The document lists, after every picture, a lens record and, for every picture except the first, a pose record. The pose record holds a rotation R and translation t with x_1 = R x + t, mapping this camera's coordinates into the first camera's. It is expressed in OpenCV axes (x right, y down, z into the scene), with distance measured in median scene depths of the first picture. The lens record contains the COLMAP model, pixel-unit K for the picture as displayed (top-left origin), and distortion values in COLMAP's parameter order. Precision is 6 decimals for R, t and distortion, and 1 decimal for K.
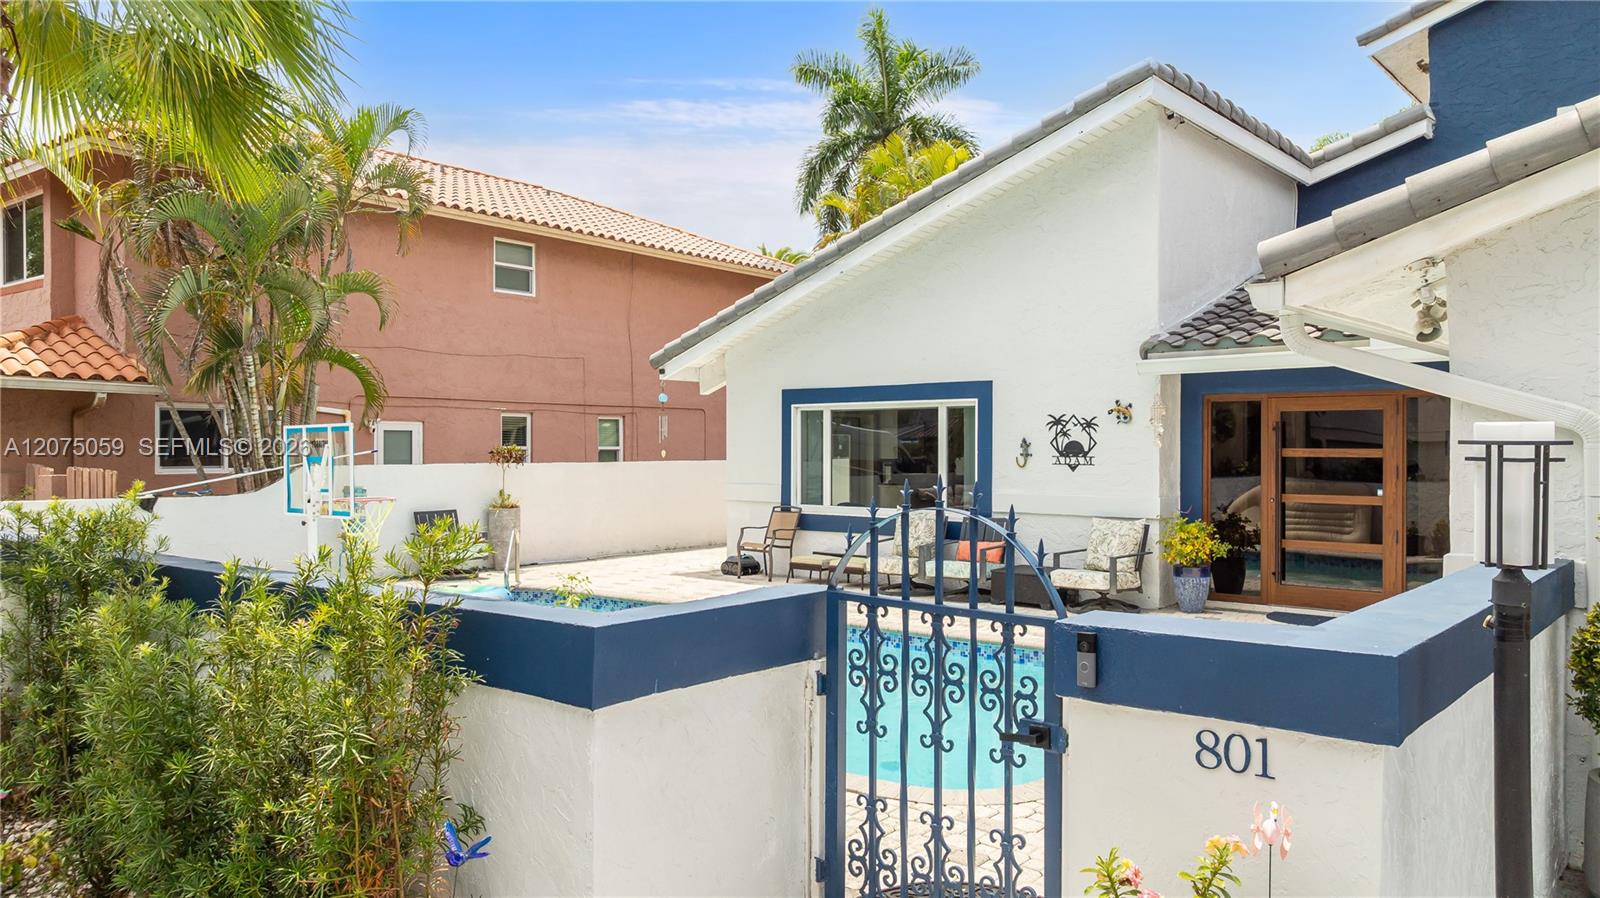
lens RADIAL K [[1132.0, 0, 794.7], [0, 1132.0, 454.3], [0, 0, 1]] dist [-0.009775, 0.002308]
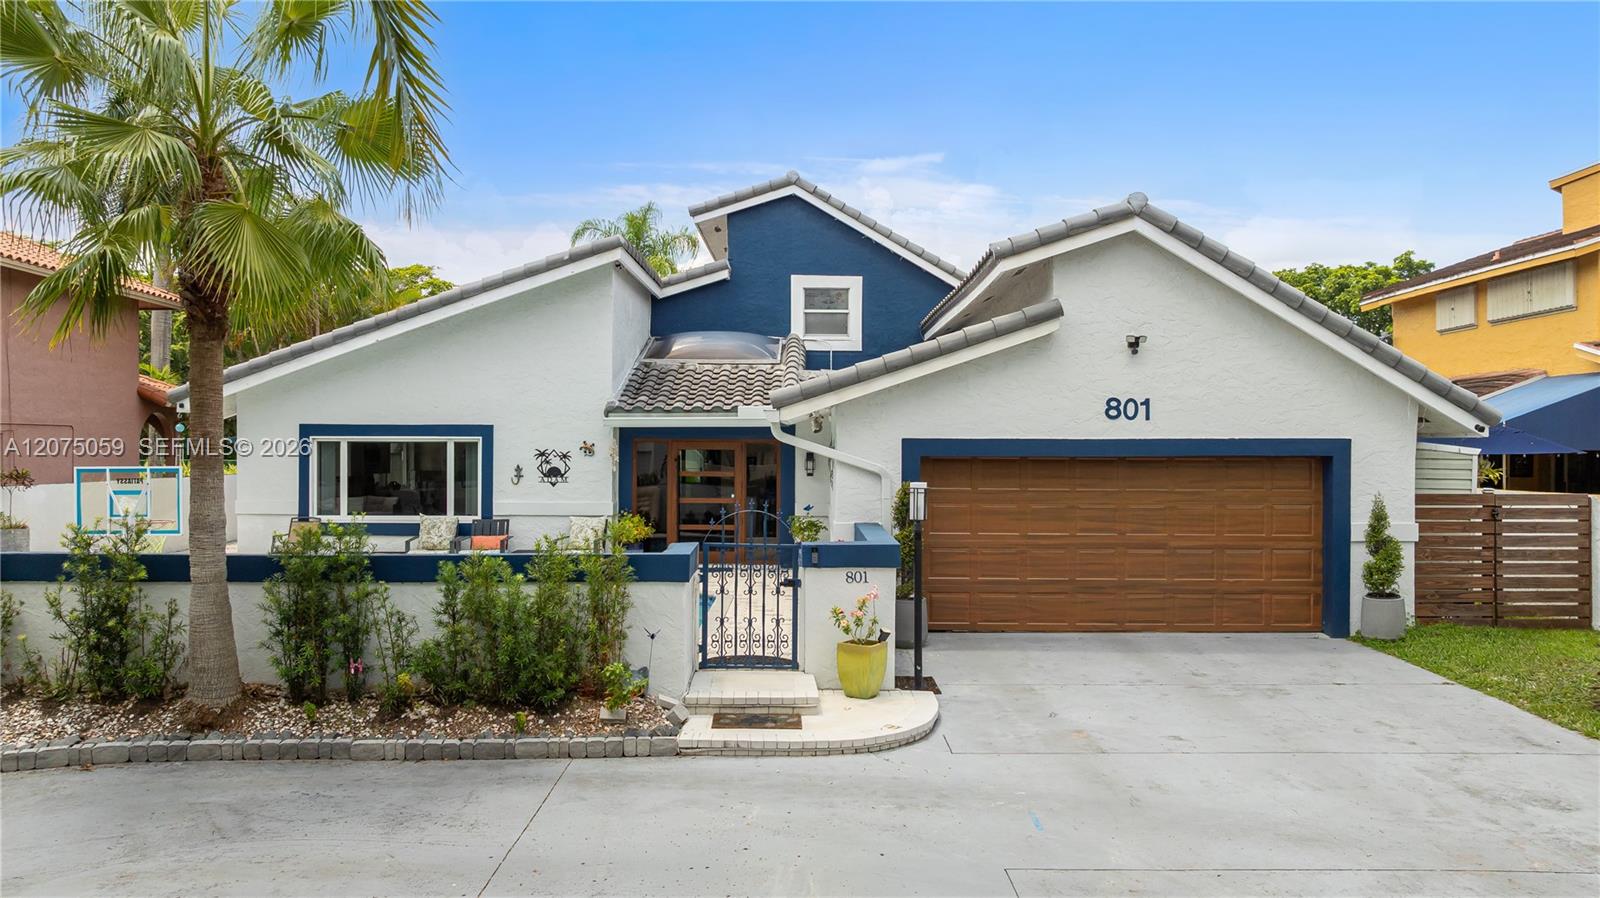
lens RADIAL K [[1132.0, 0, 794.7], [0, 1132.0, 454.3], [0, 0, 1]] dist [-0.009775, 0.002308]
pose [[0.767223, -0.000926, 0.641380, -0.488084], [0.001127, 0.999999, 0.000096, -0.028869], [-0.641380, 0.000649, 0.767223, -0.382913]]
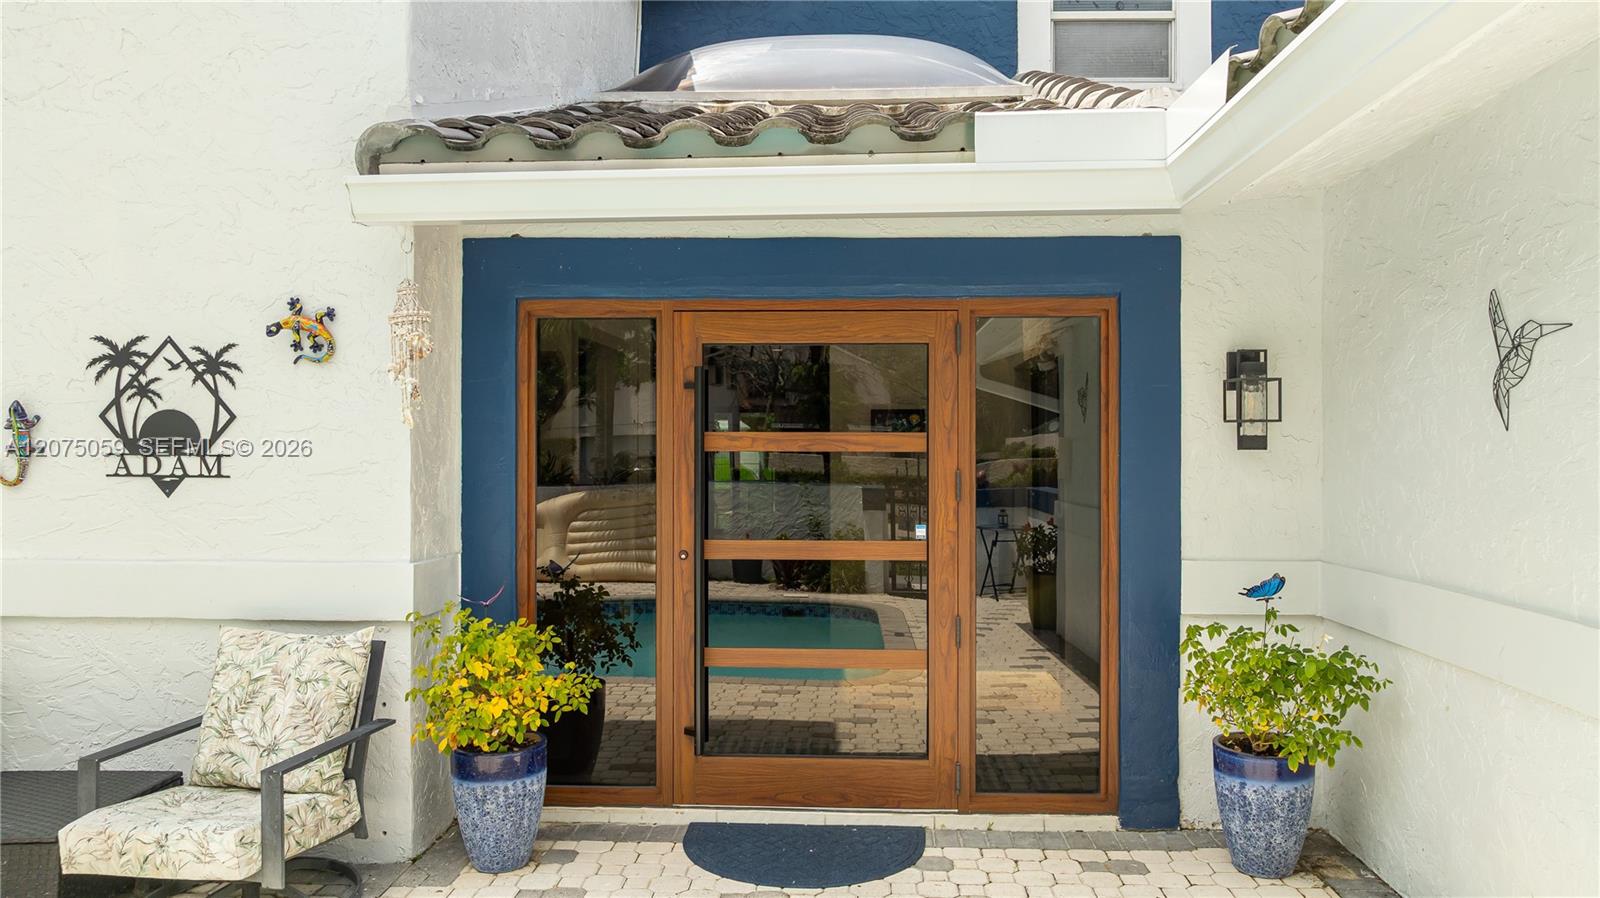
lens RADIAL K [[1132.0, 0, 794.7], [0, 1132.0, 454.3], [0, 0, 1]] dist [-0.009775, 0.002308]
pose [[0.794962, -0.001114, 0.606658, 0.189539], [0.003712, 0.999989, -0.003029, 0.003831], [-0.606648, 0.004660, 0.794957, 0.603746]]
